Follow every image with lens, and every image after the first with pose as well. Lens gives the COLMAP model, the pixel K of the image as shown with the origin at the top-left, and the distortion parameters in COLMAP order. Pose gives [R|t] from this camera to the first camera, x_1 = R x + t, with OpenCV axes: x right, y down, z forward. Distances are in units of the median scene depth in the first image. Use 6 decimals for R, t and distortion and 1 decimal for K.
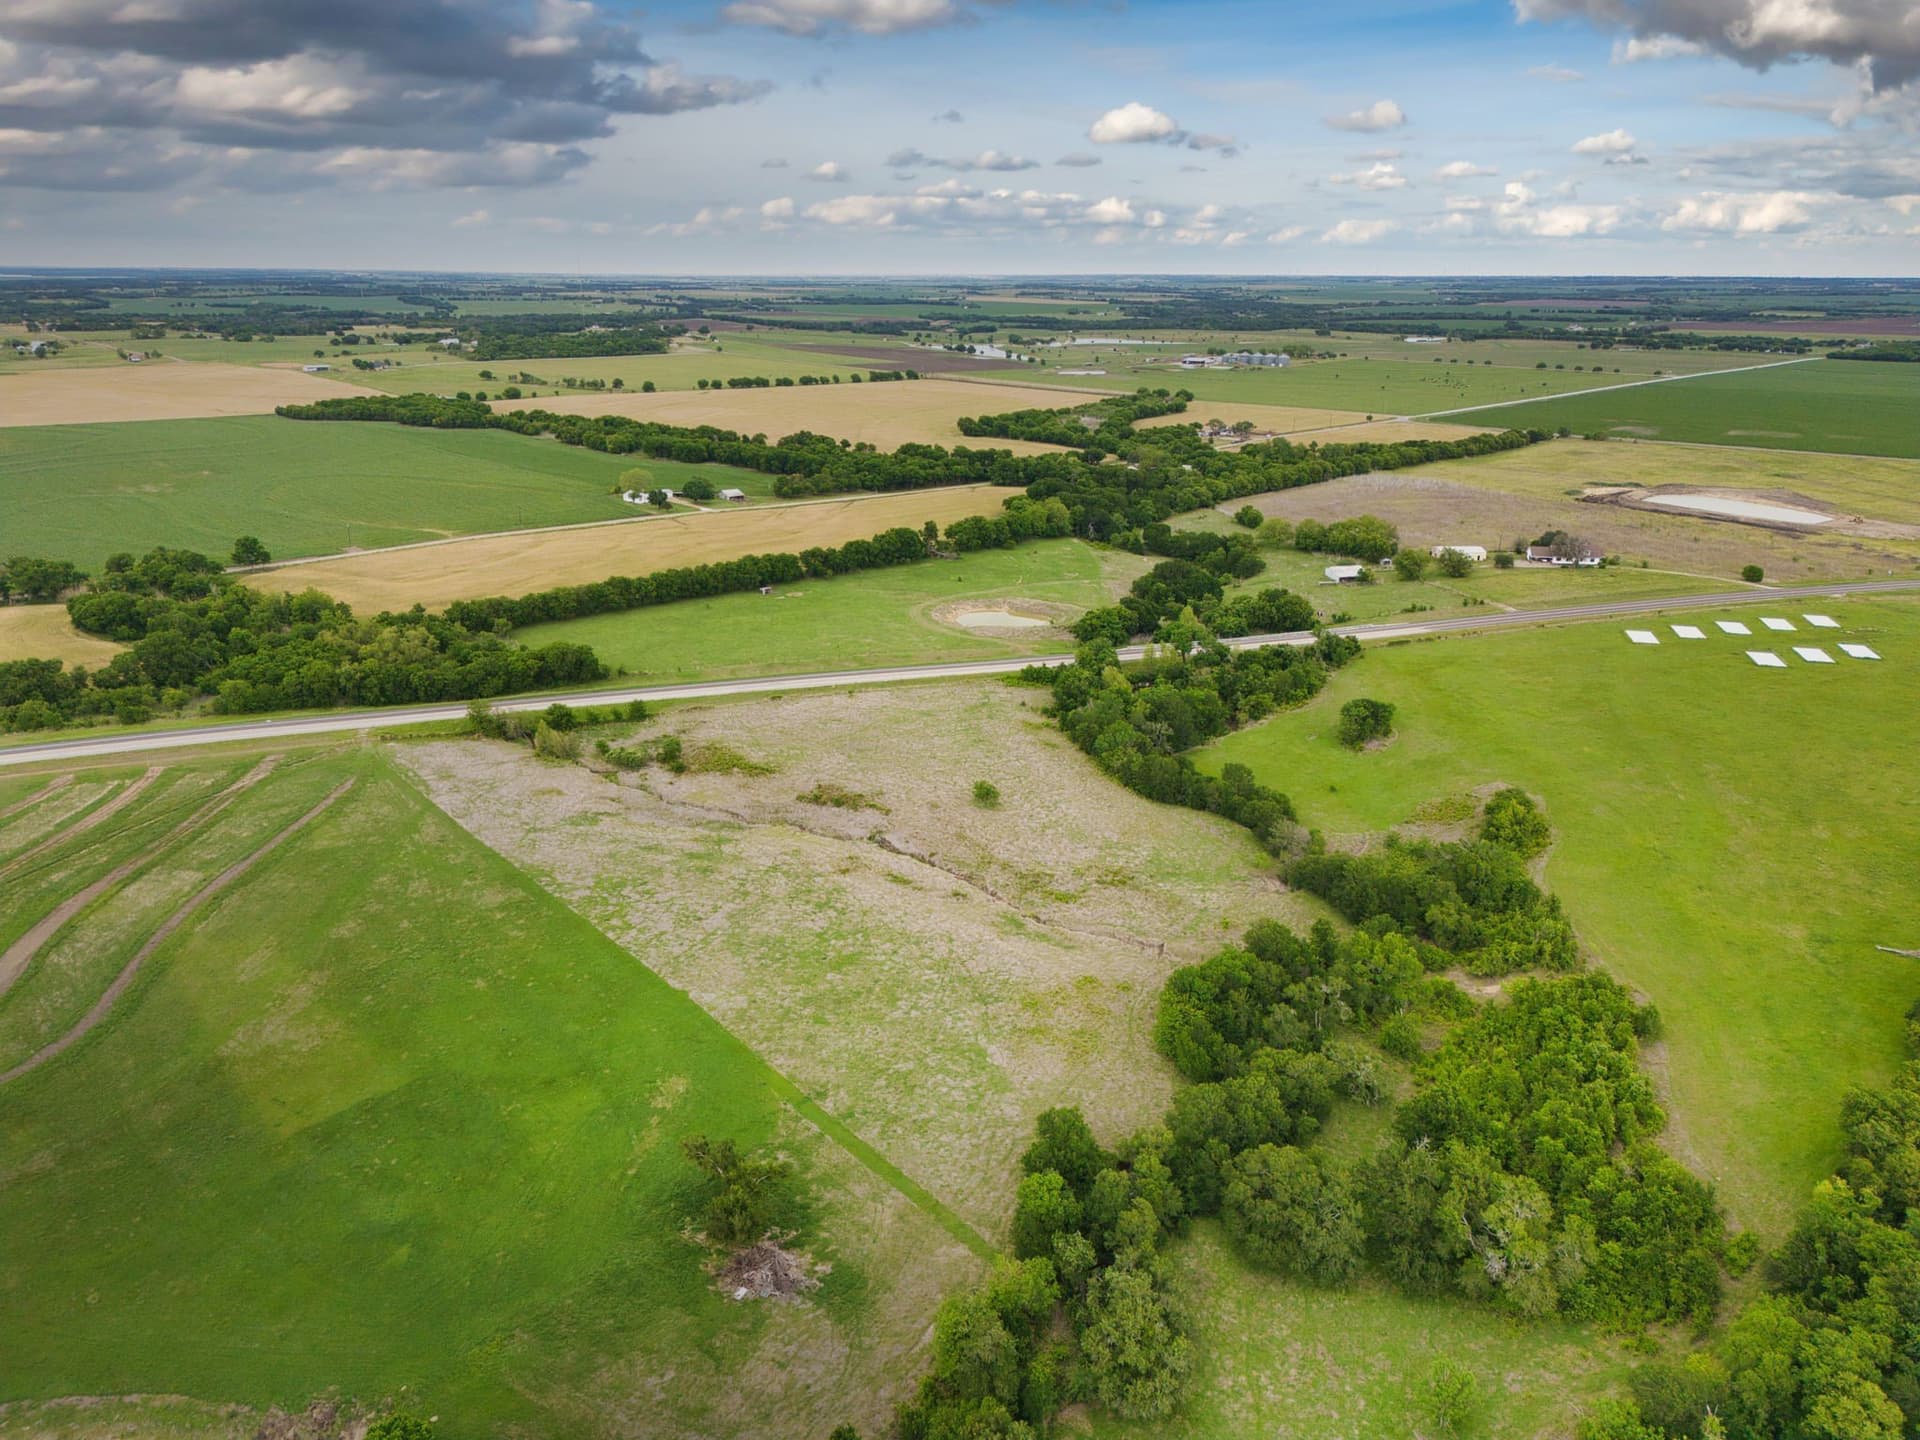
lens RADIAL K [[1328.4, 0, 976.7], [0, 1328.4, 716.6], [0, 0, 1]] dist [0.087154, -0.087339]
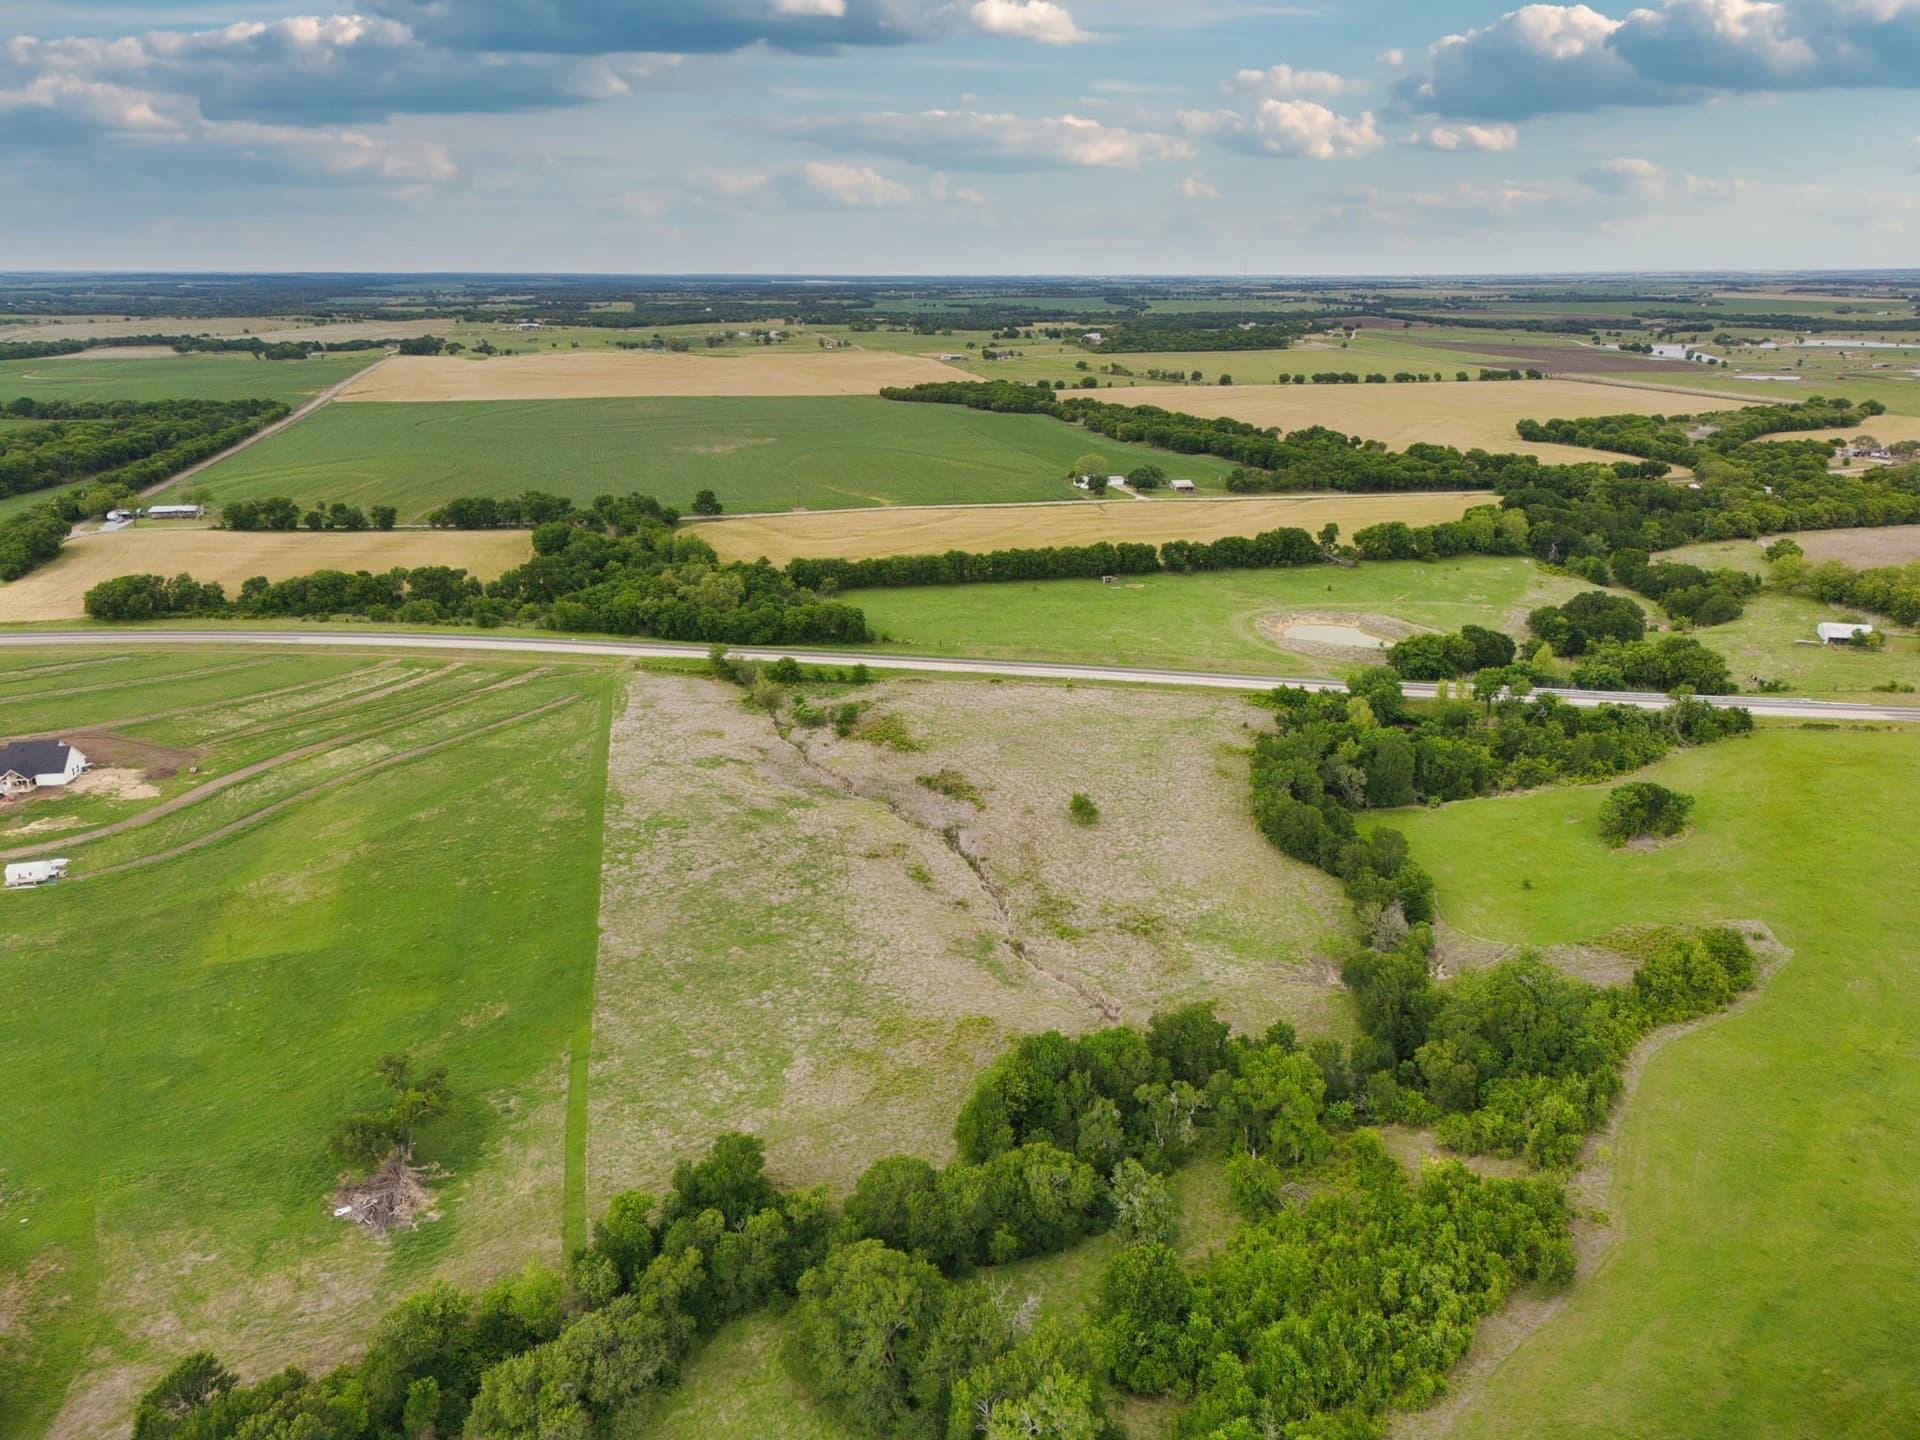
lens RADIAL K [[1325.7, 0, 960.0], [0, 1325.7, 720.0], [0, 0, 1]] dist [0.085746, -0.084328]
pose [[0.879646, 0.148792, -0.451756, 0.192153], [-0.147281, 0.988336, 0.038741, -0.014091], [0.452250, 0.032457, 0.891300, 0.086613]]
